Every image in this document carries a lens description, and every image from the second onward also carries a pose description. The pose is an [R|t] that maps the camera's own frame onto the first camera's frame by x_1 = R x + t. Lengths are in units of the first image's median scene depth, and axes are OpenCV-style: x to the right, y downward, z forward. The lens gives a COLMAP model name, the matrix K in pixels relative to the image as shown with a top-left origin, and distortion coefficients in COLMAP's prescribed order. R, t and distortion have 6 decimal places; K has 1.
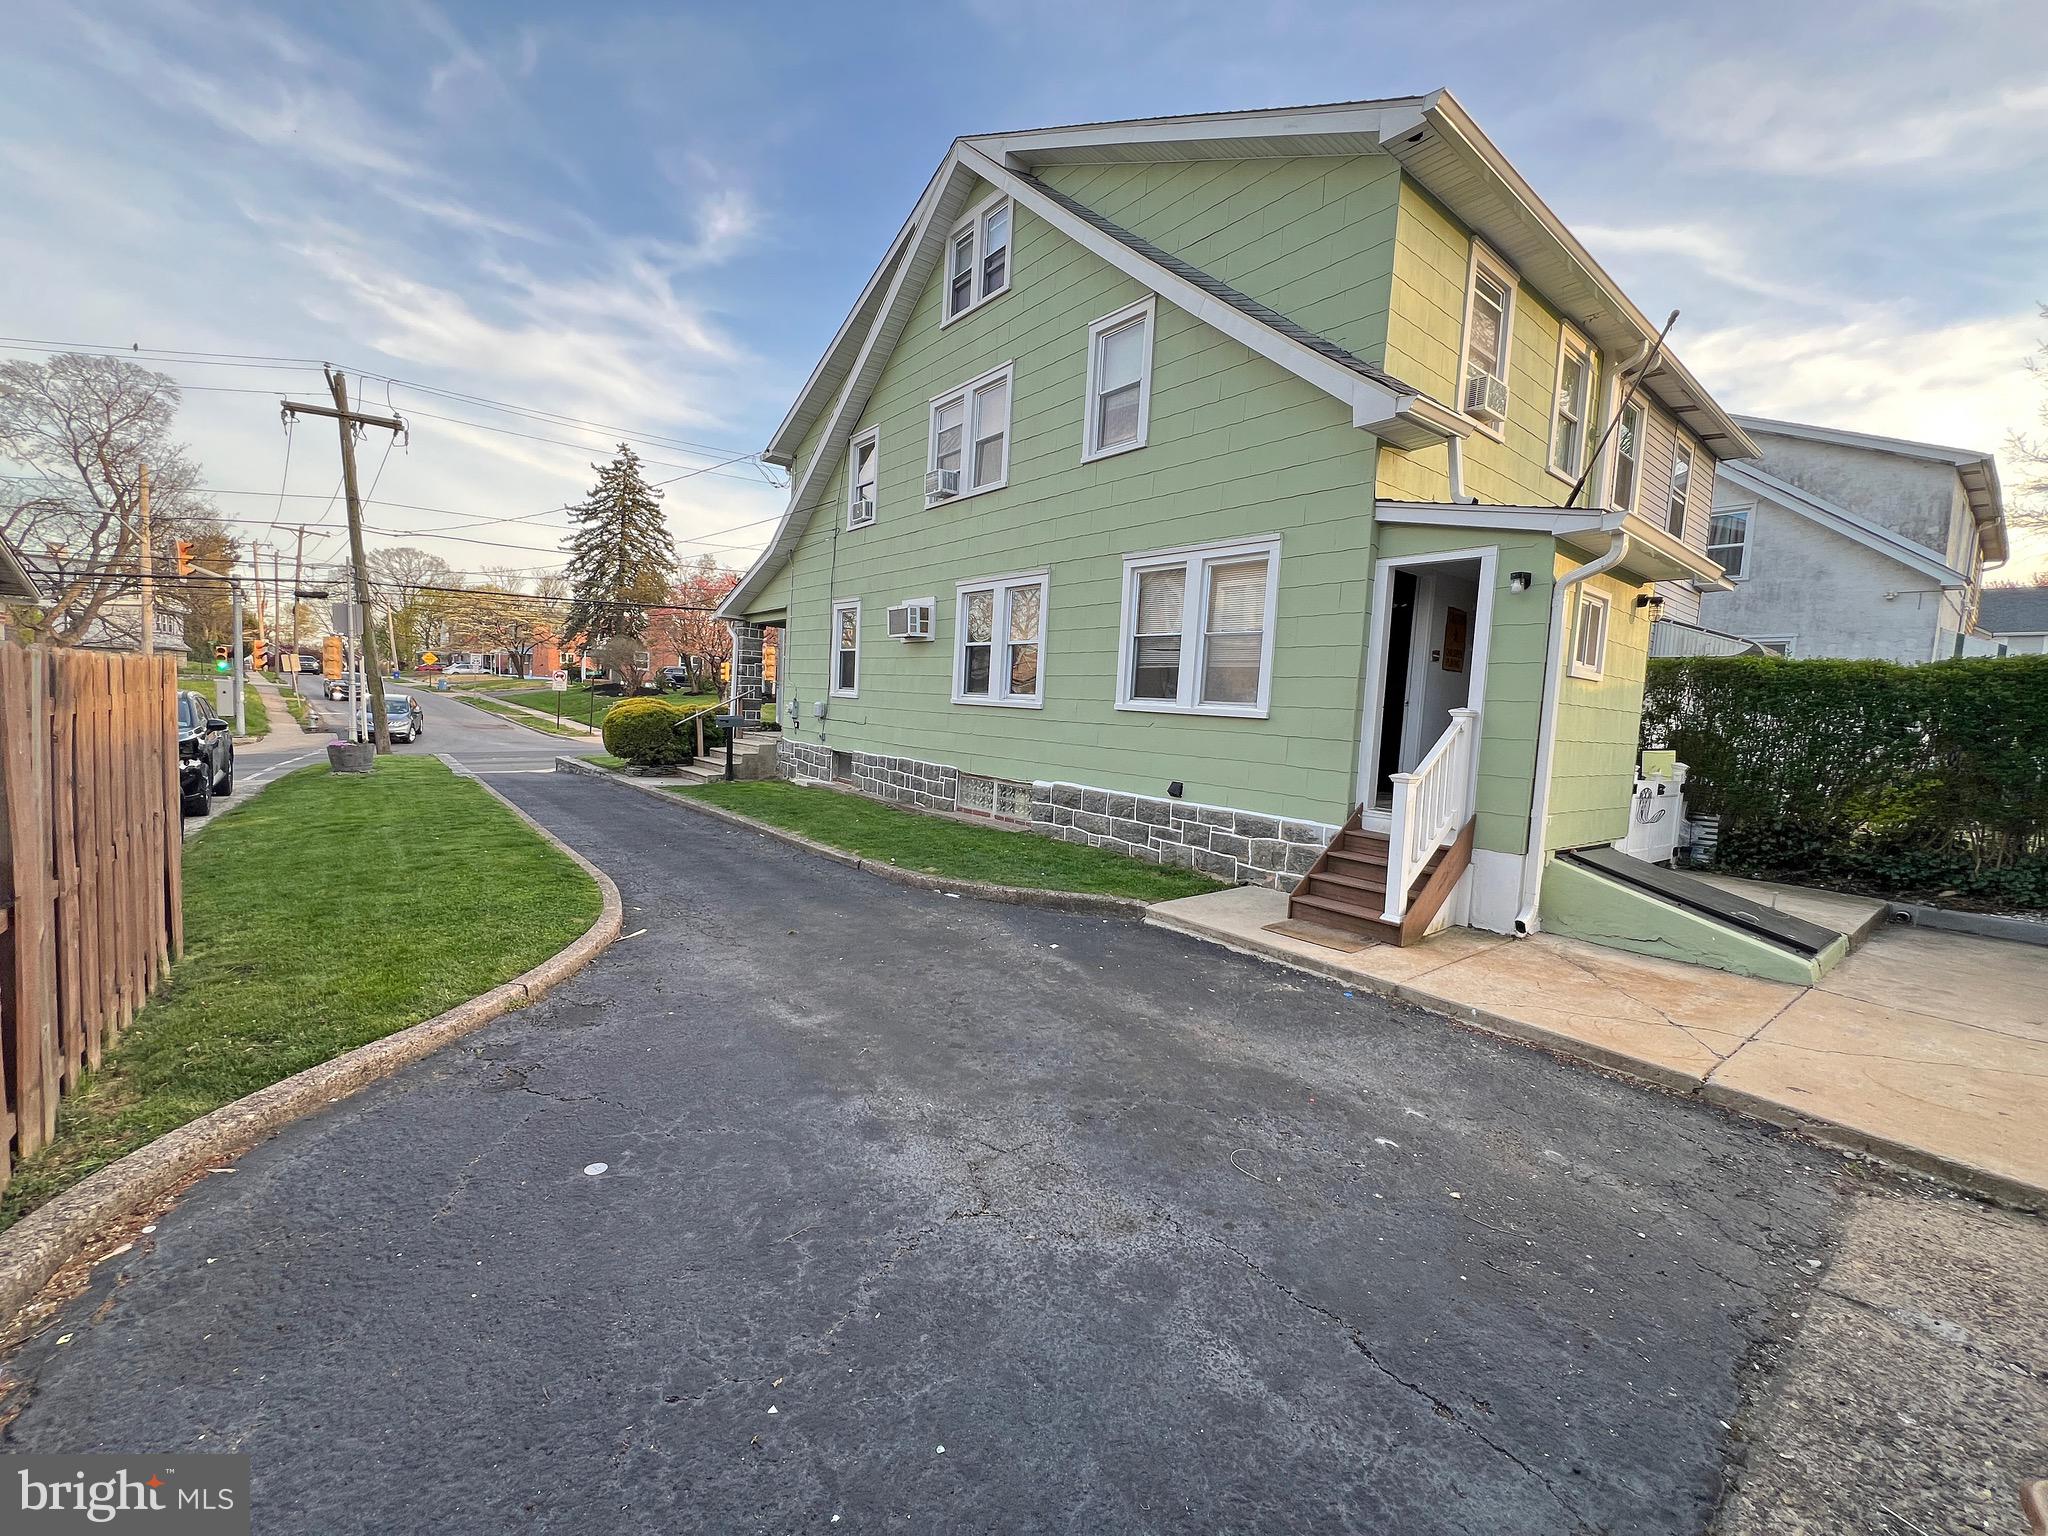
lens RADIAL K [[821.1, 0, 1019.7], [0, 821.1, 768.4], [0, 0, 1]] dist [-0.002403, -0.000300]
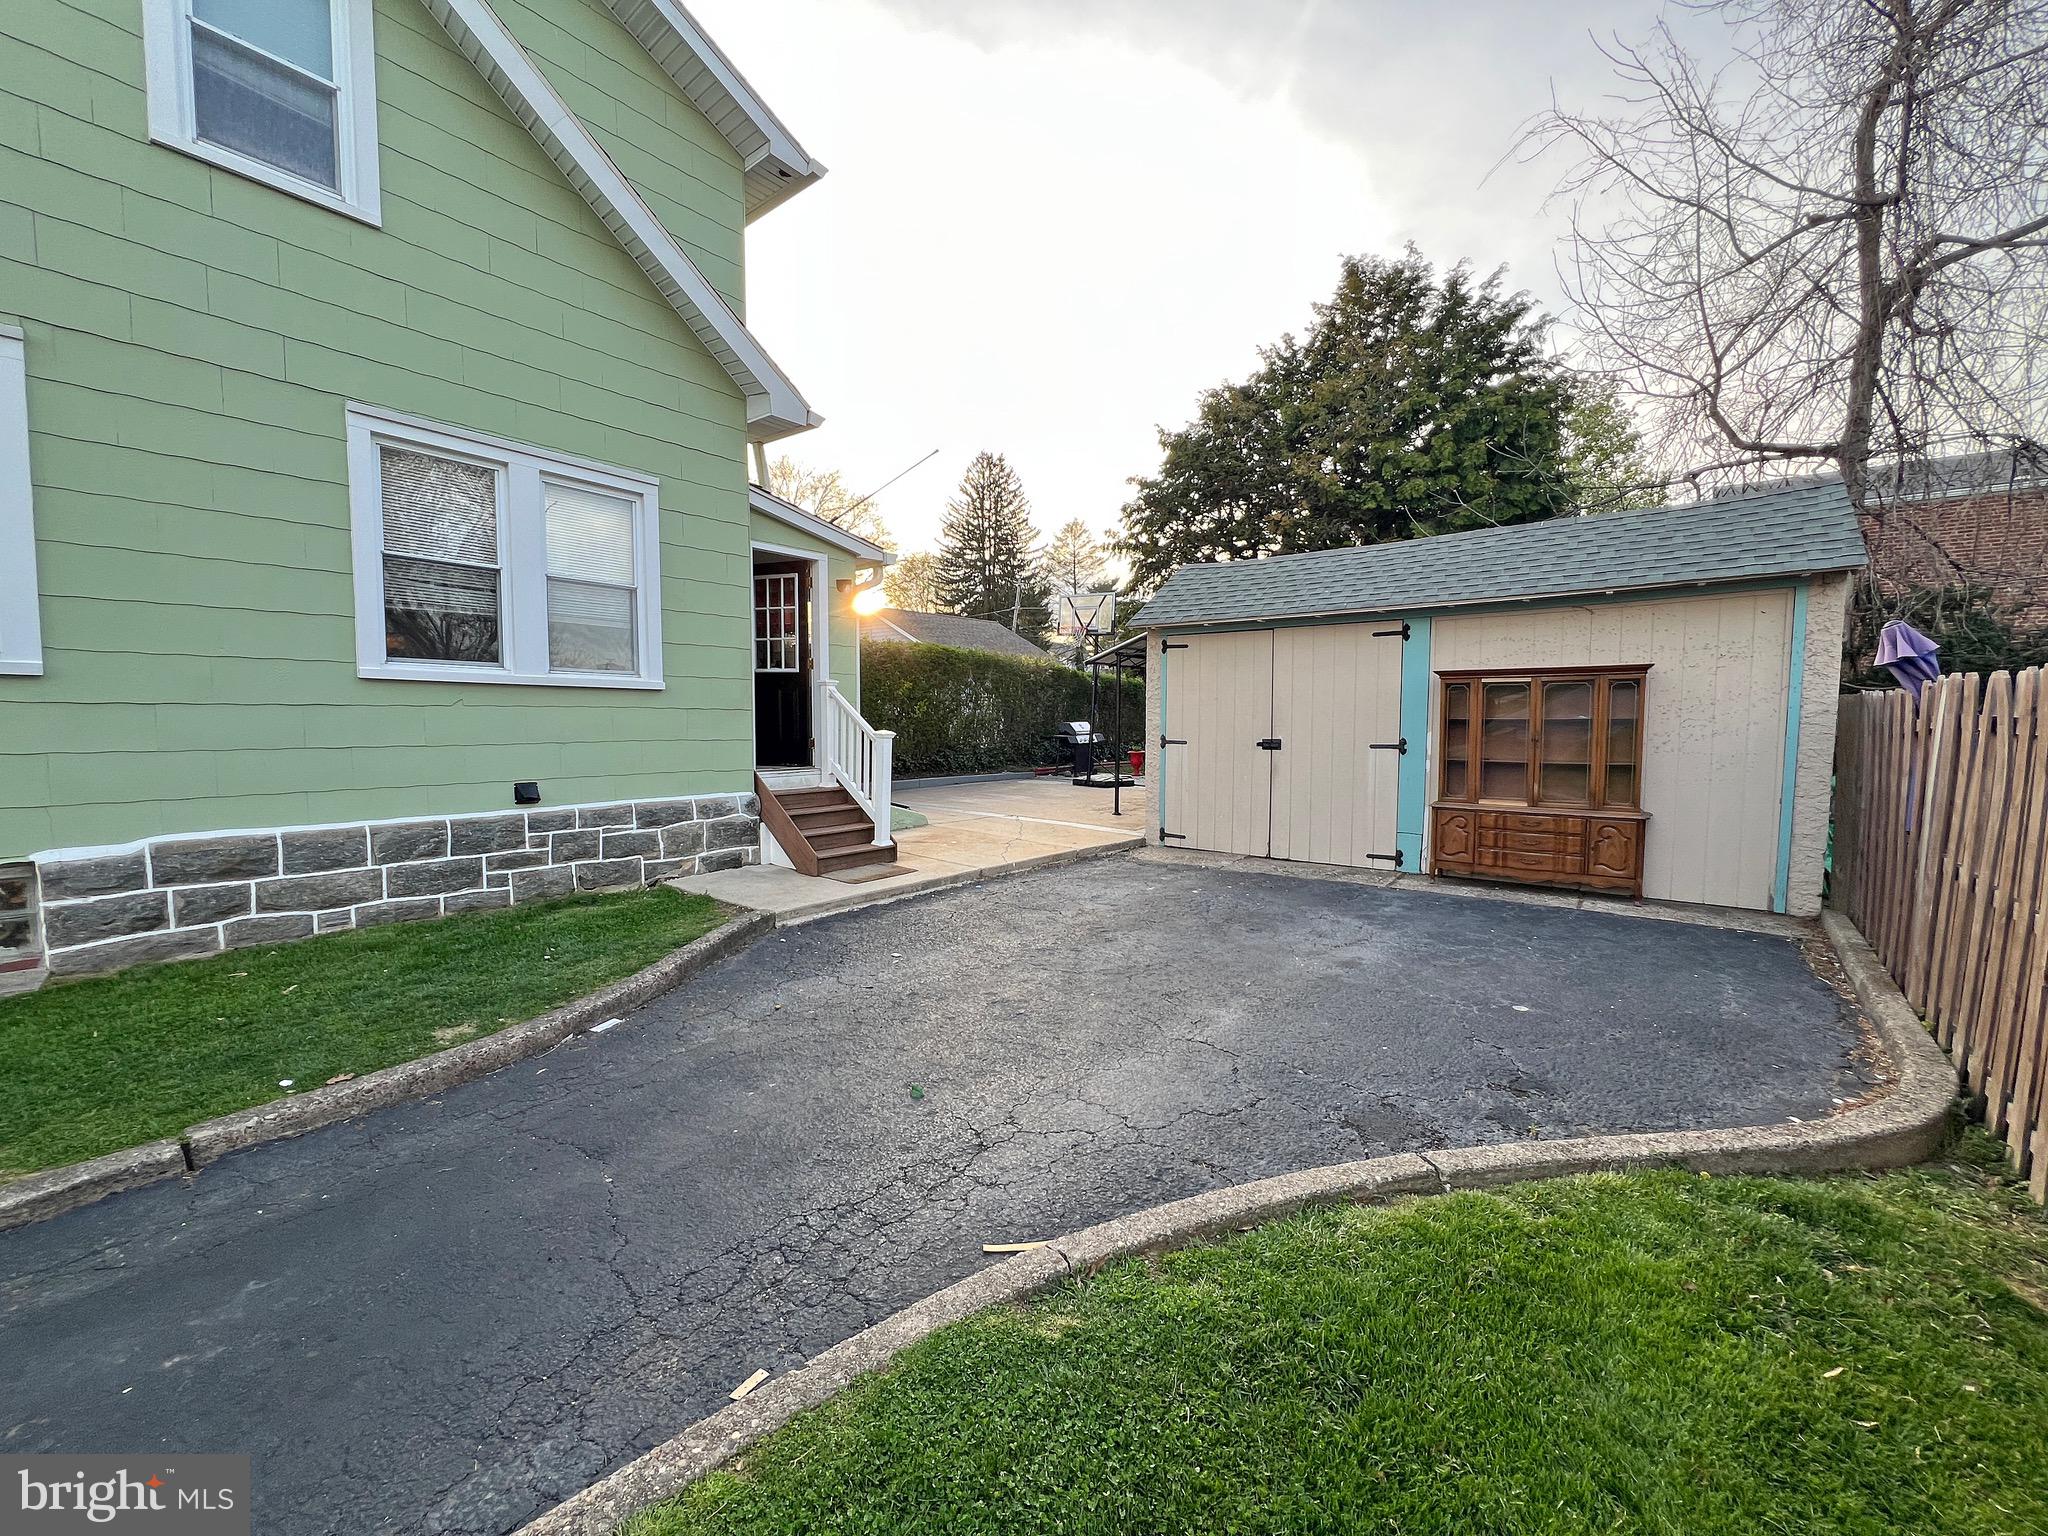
lens RADIAL K [[821.1, 0, 1019.7], [0, 821.1, 768.4], [0, 0, 1]] dist [-0.002403, -0.000300]
pose [[-0.222626, -0.114596, 0.968145, -0.583262], [0.054531, 0.990049, 0.129728, -0.063725], [-0.973378, 0.081675, -0.214162, 0.741487]]
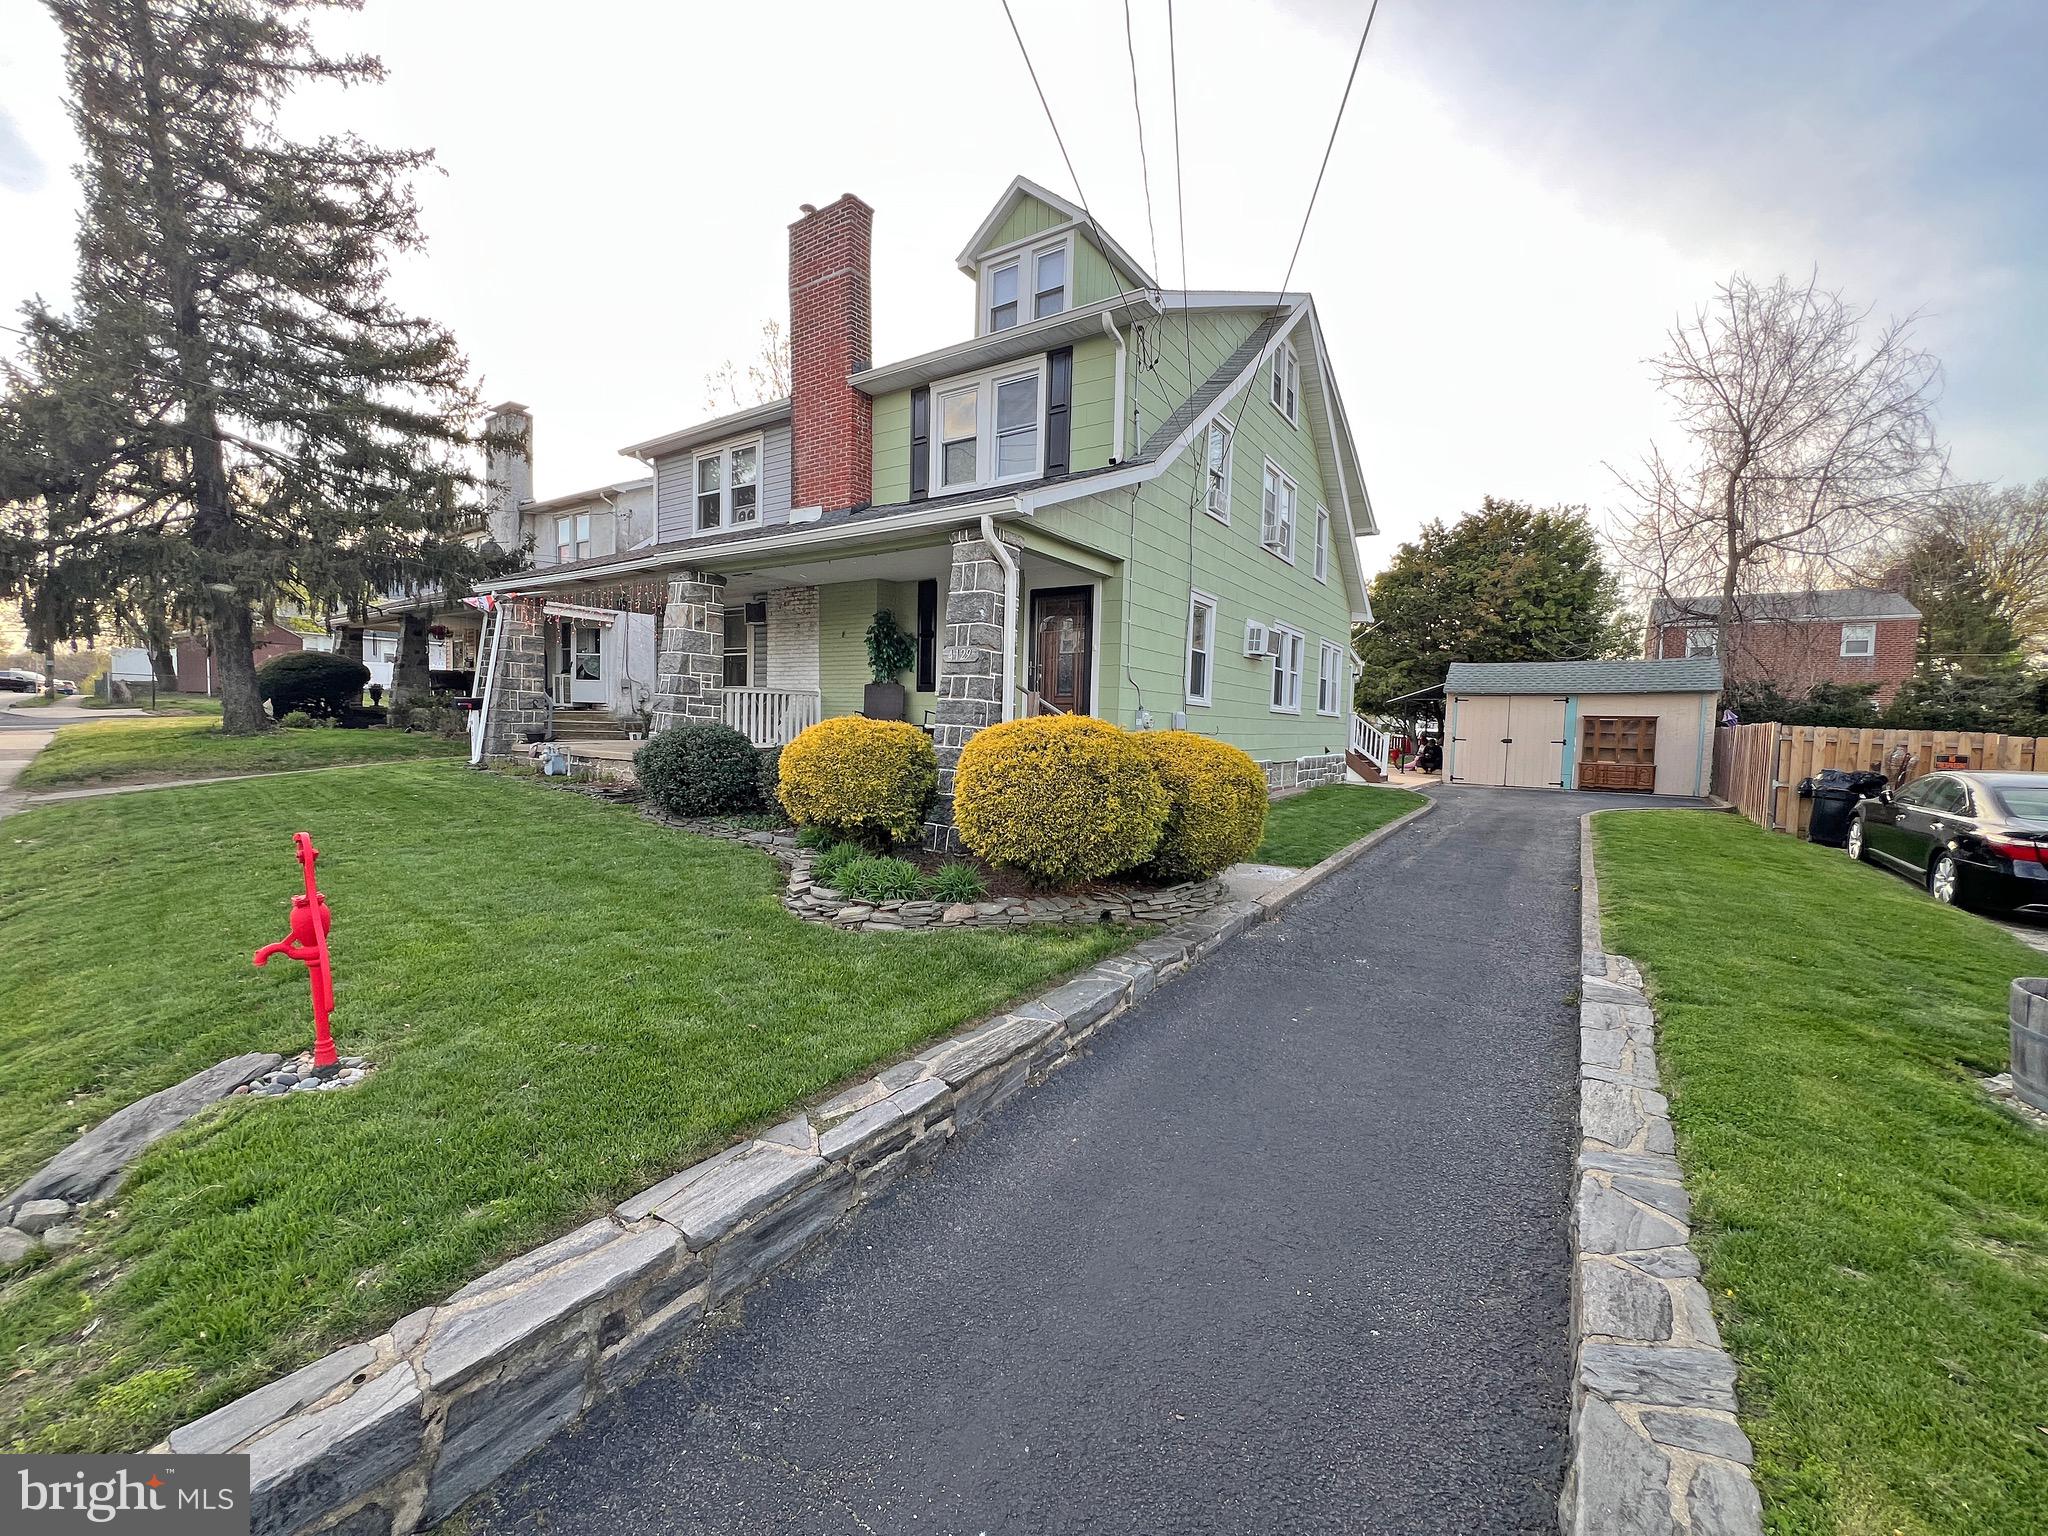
lens RADIAL K [[821.1, 0, 1019.7], [0, 821.1, 768.4], [0, 0, 1]] dist [-0.002403, -0.000300]
pose [[-0.292340, -0.115546, 0.949309, -1.579572], [0.028854, 0.991156, 0.129525, -0.222721], [-0.955879, 0.065257, -0.286420, 2.279793]]
